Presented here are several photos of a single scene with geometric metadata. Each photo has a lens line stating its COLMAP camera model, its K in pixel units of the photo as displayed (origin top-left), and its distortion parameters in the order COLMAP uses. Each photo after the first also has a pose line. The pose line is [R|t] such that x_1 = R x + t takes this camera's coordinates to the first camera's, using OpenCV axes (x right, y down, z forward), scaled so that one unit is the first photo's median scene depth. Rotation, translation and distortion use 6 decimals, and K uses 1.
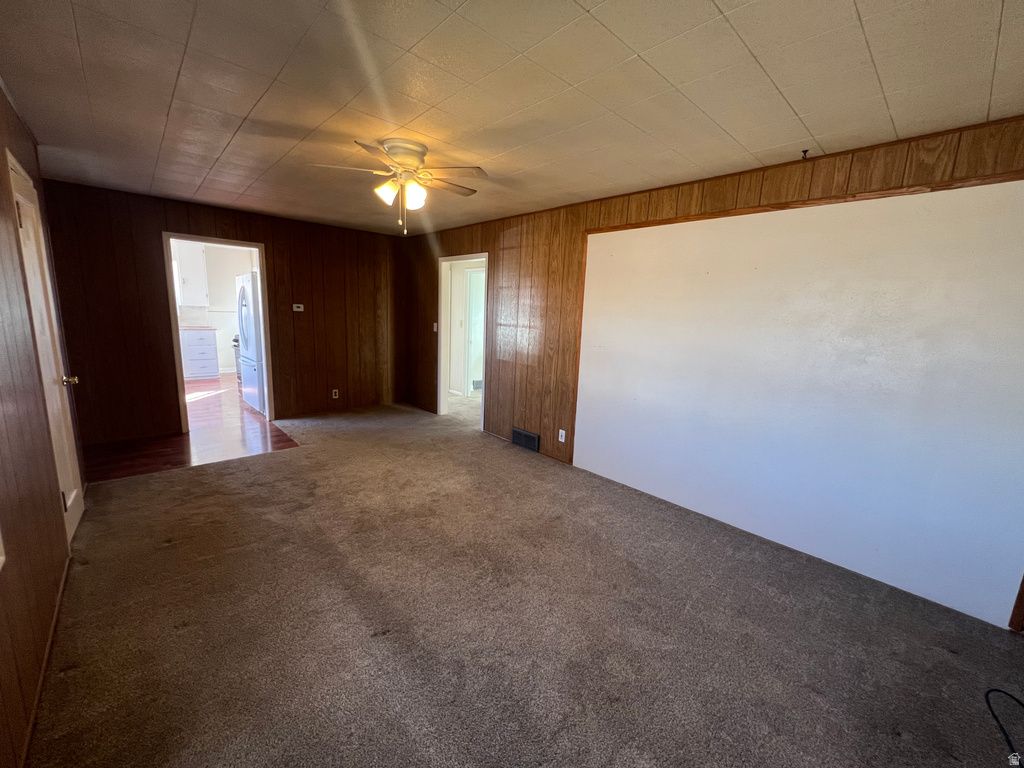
lens RADIAL K [[410.1, 0, 510.9], [0, 410.1, 384.8], [0, 0, 1]] dist [-0.000563, 0.000013]
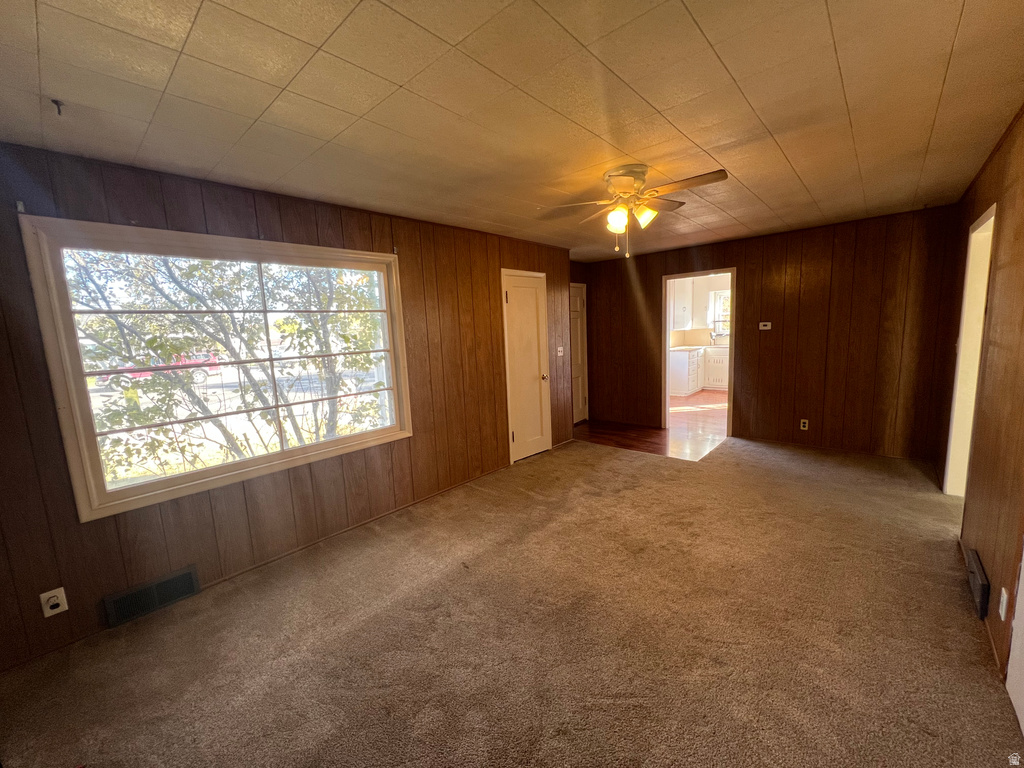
lens RADIAL K [[410.1, 0, 510.9], [0, 410.1, 384.8], [0, 0, 1]] dist [-0.000563, 0.000013]
pose [[0.087052, 0.091822, -0.991963, 0.539711], [-0.127954, 0.988526, 0.080275, -0.076421], [0.987952, 0.119938, 0.097802, 0.482017]]
